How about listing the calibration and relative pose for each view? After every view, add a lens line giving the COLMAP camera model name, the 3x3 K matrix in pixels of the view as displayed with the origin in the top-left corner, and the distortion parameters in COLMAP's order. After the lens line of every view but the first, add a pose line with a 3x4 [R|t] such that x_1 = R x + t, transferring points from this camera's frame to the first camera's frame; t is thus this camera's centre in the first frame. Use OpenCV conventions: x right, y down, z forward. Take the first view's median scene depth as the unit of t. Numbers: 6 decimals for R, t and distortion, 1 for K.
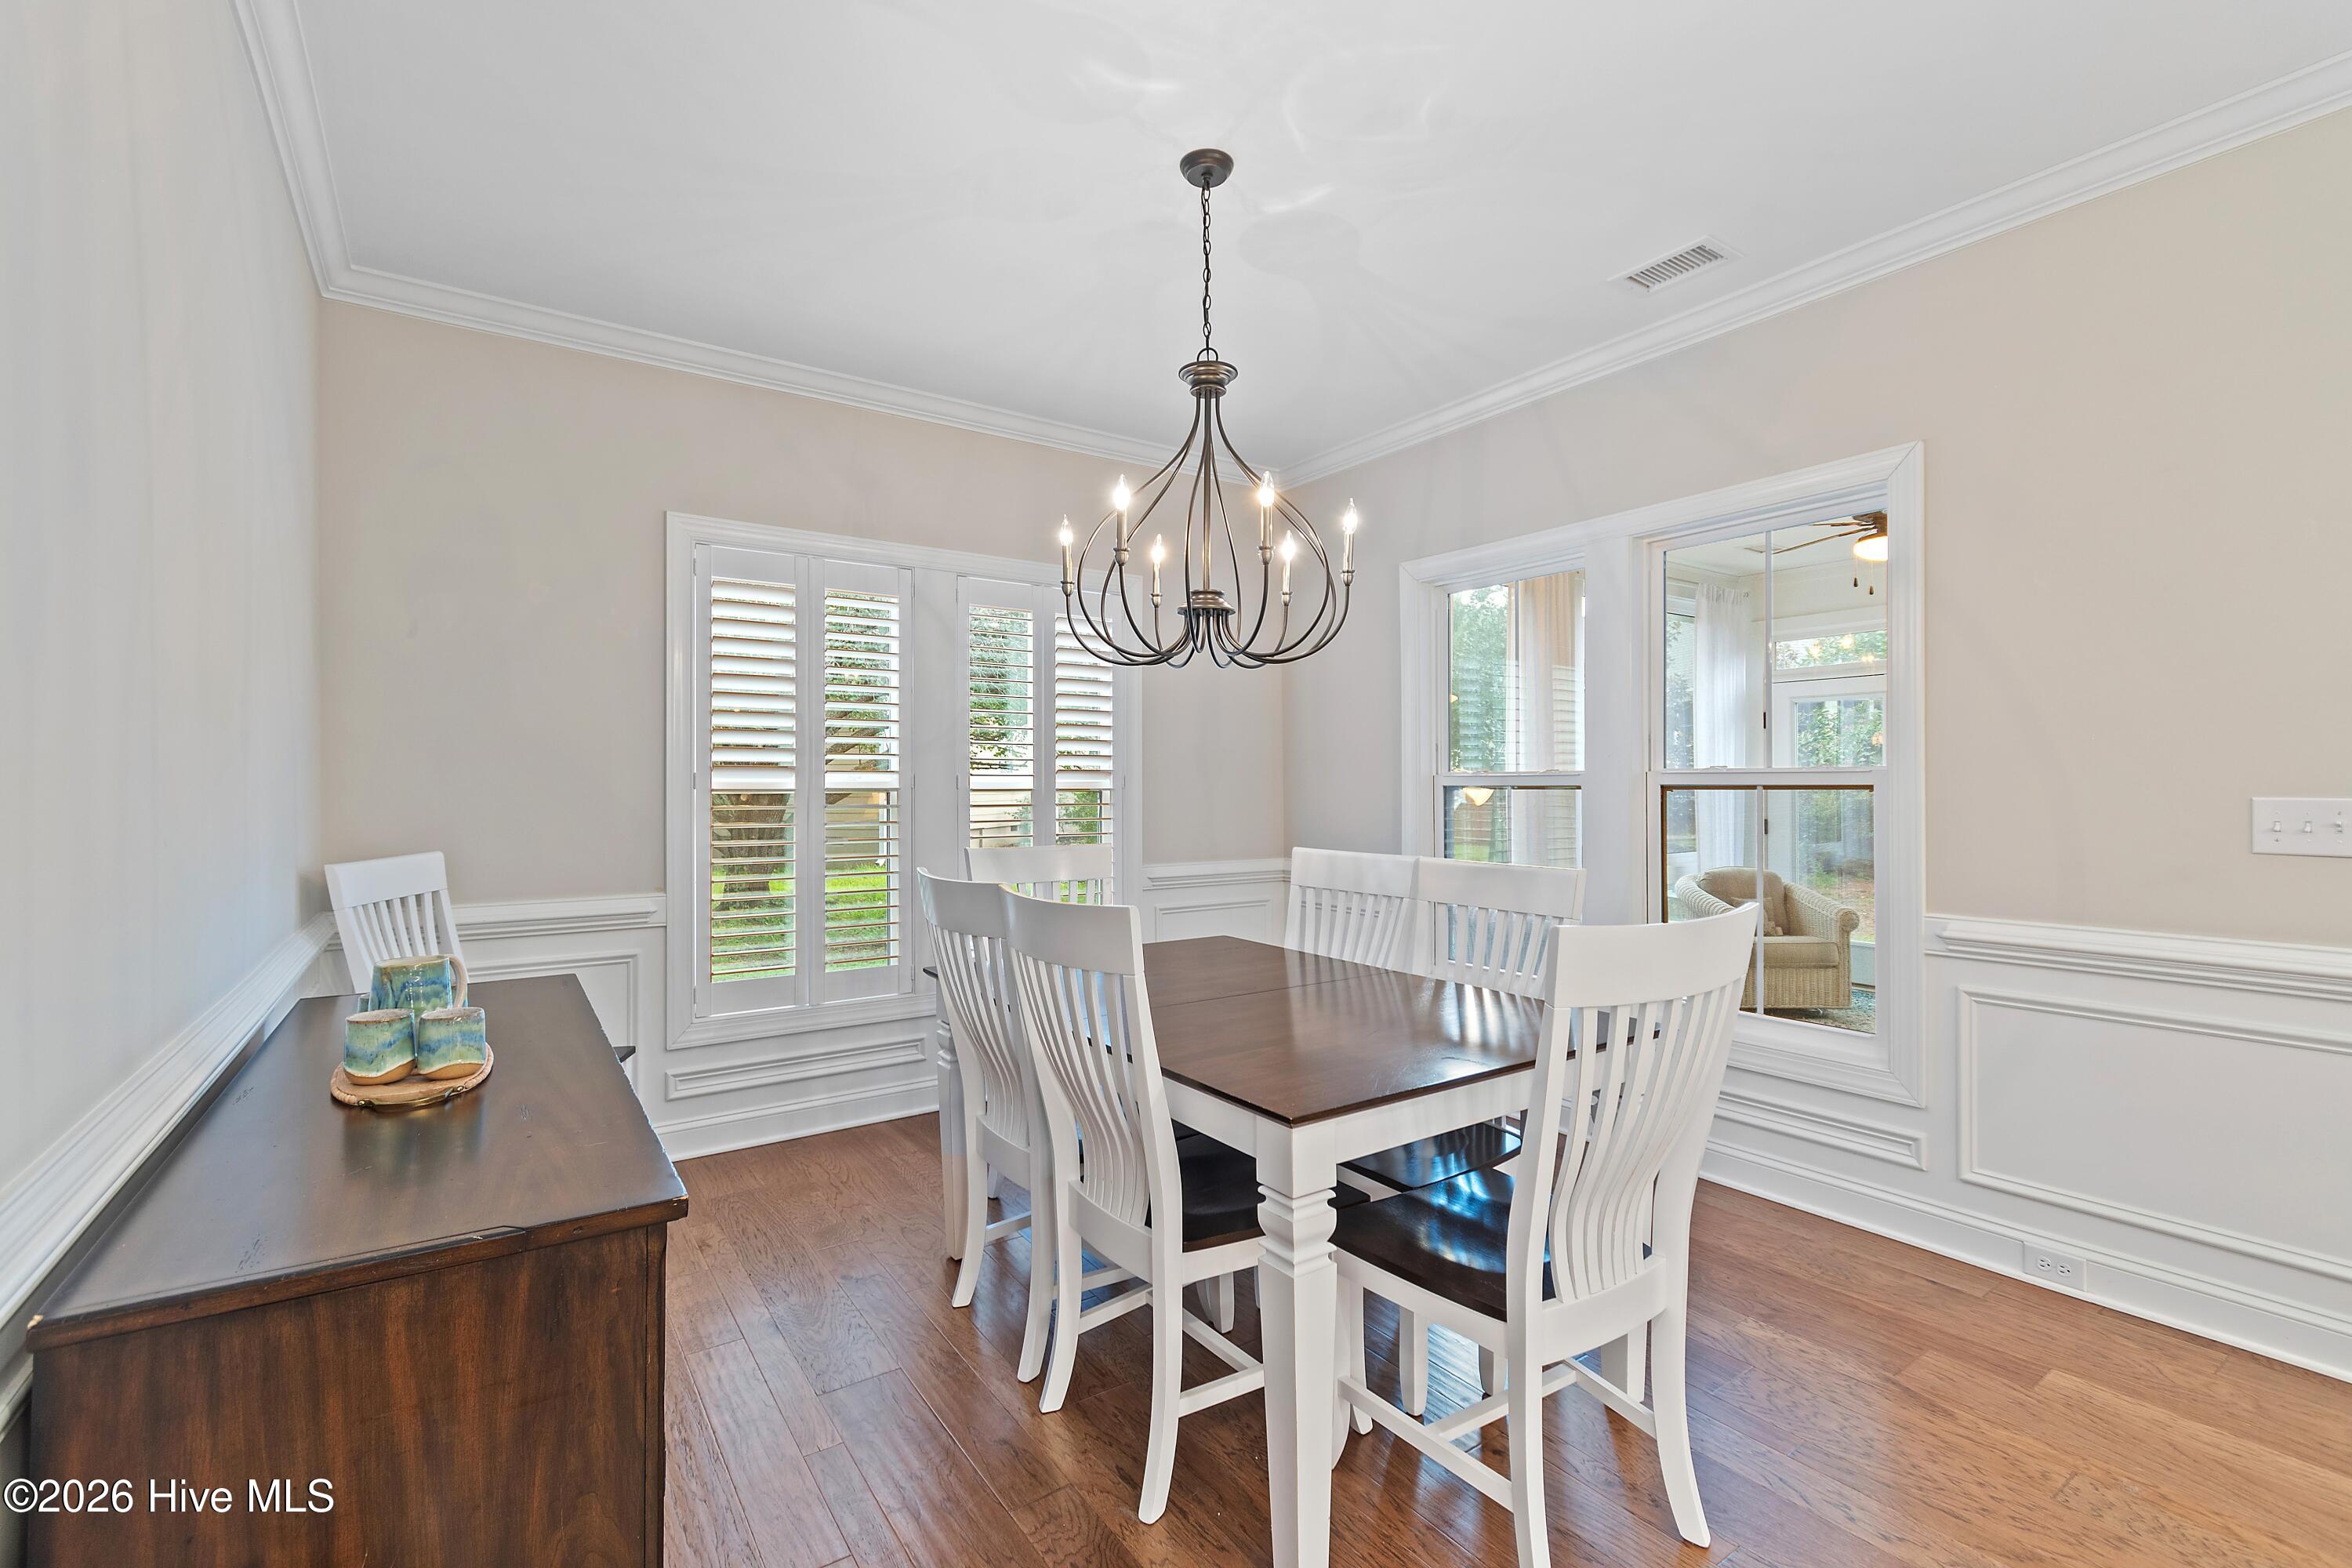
lens RADIAL K [[1033.5, 0, 1174.7], [0, 1033.5, 779.0], [0, 0, 1]] dist [0.002126, -0.000953]
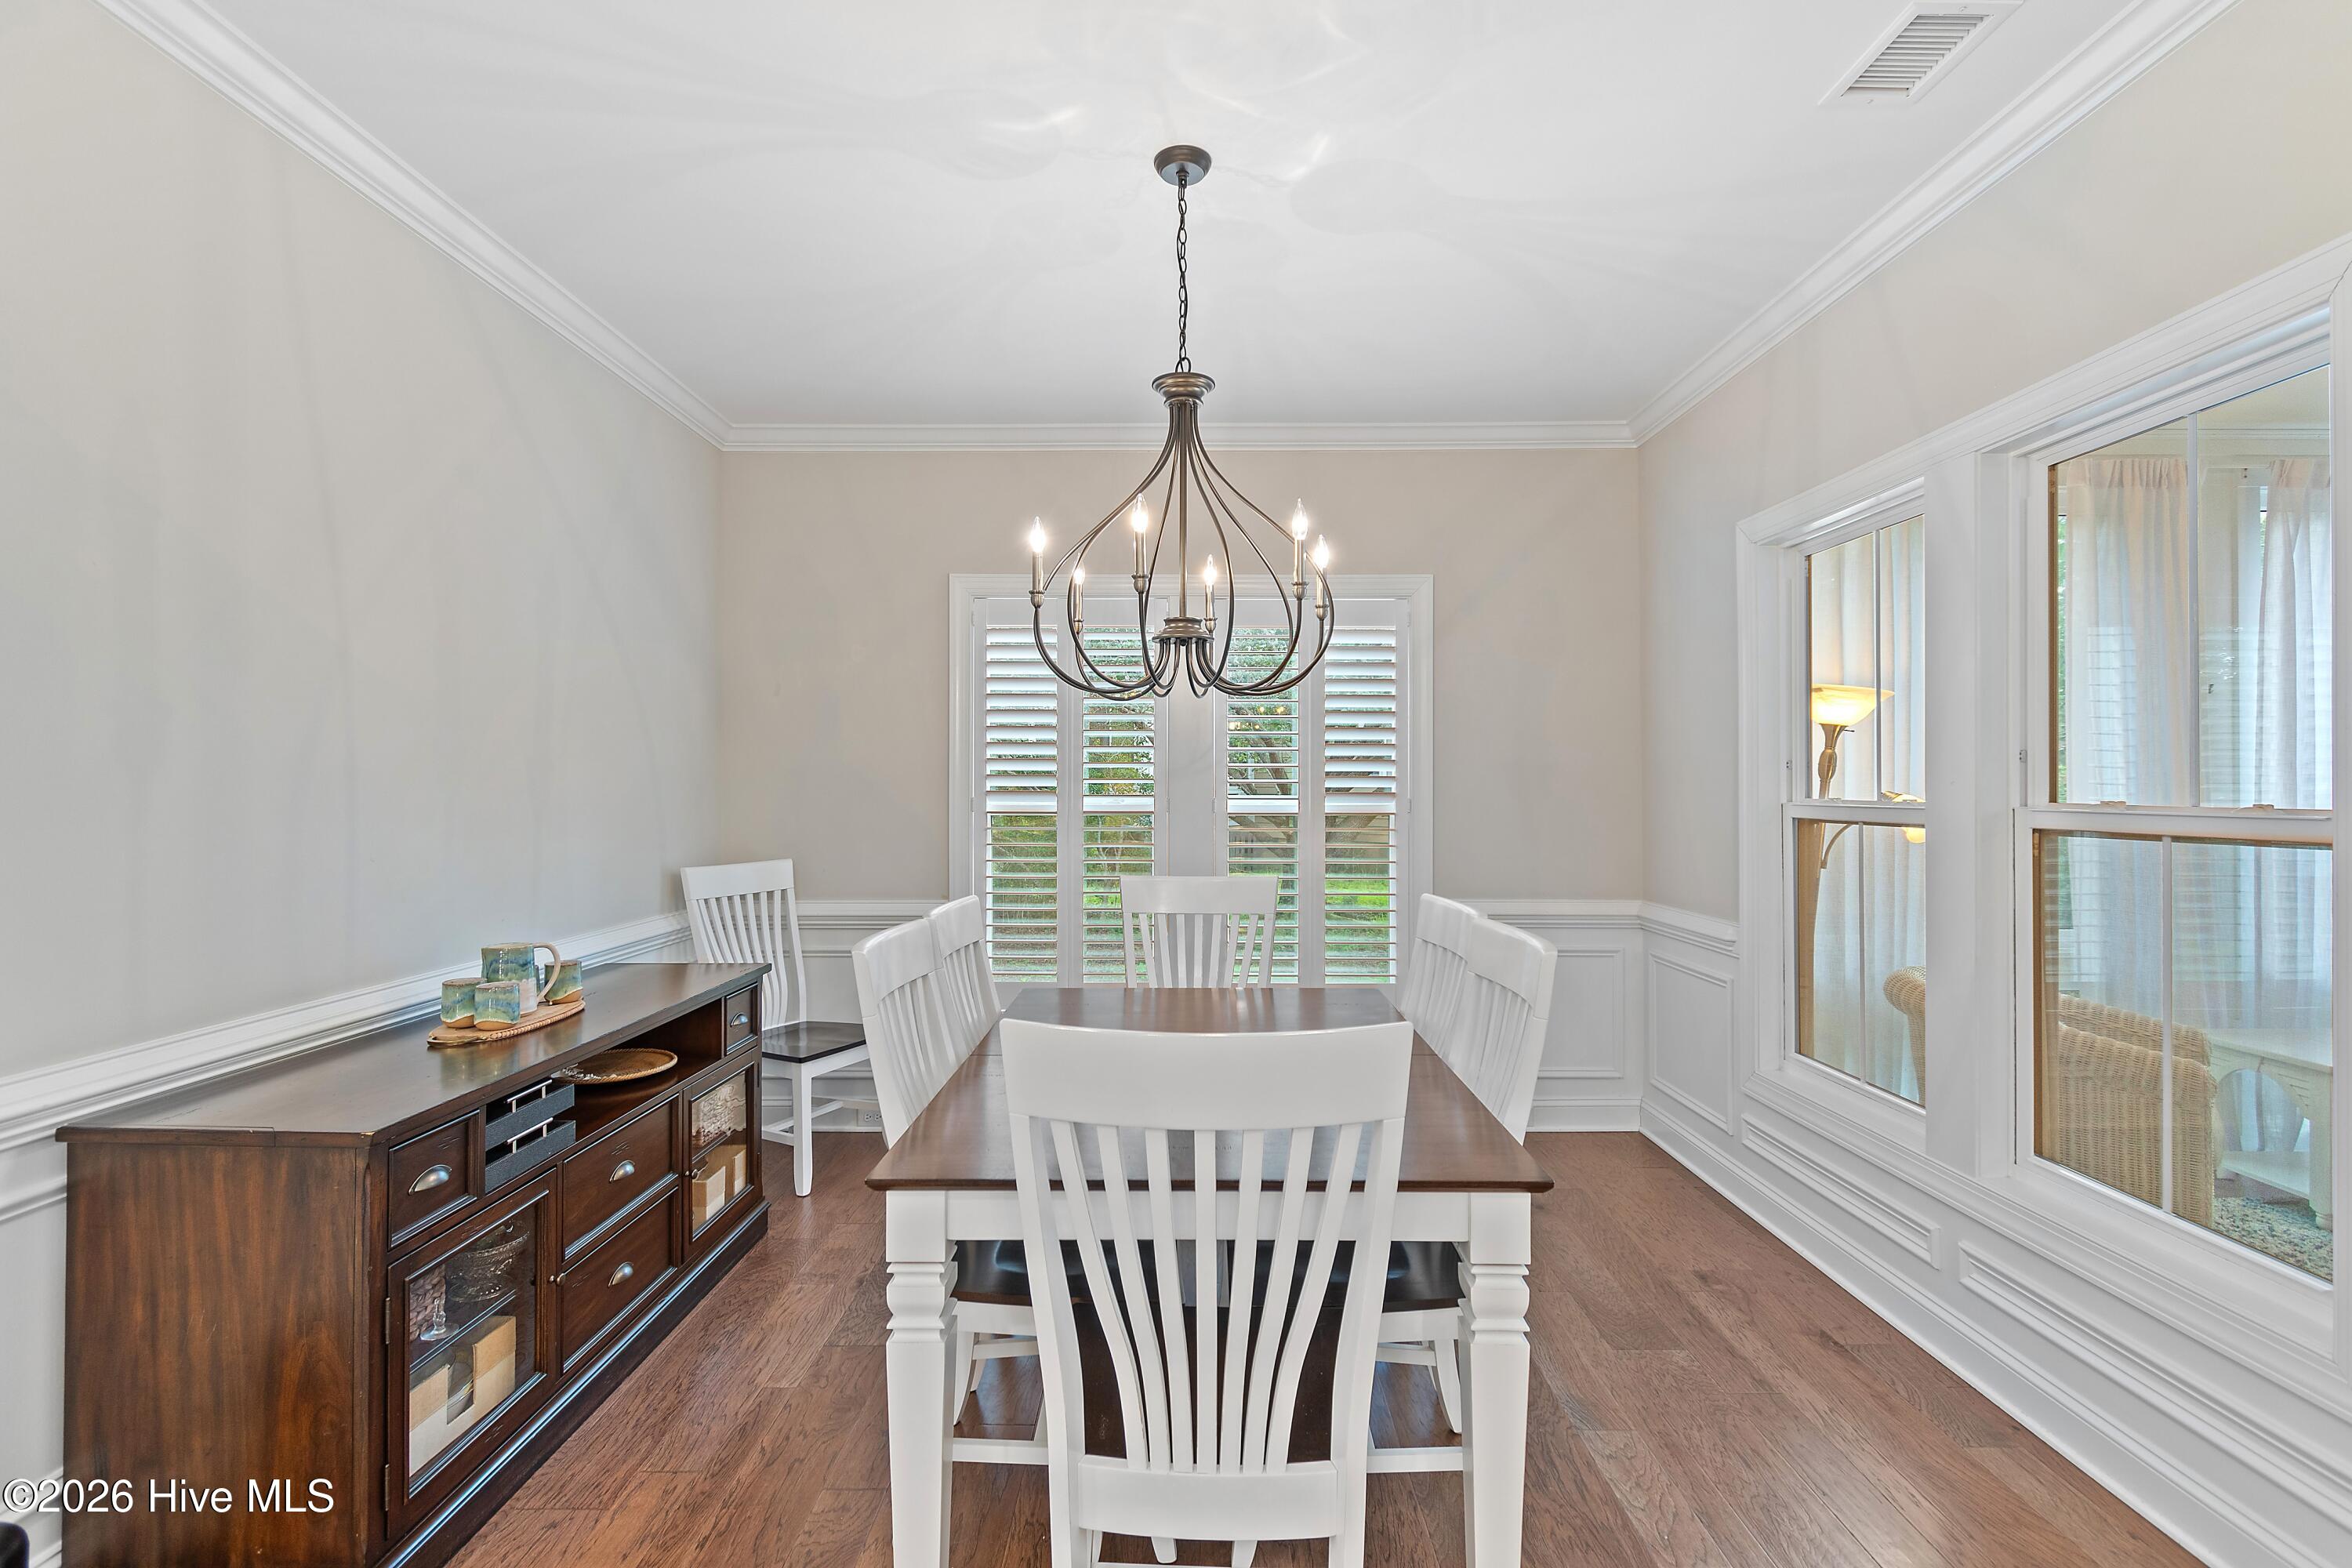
lens RADIAL K [[1087.8, 0, 1179.9], [0, 1087.8, 782.9], [0, 0, 1]] dist [-0.006438, -0.000504]
pose [[0.821757, -0.000051, -0.569838, 0.535970], [0.001538, 0.999997, 0.002129, -0.031637], [0.569836, -0.002626, 0.821755, 0.175400]]
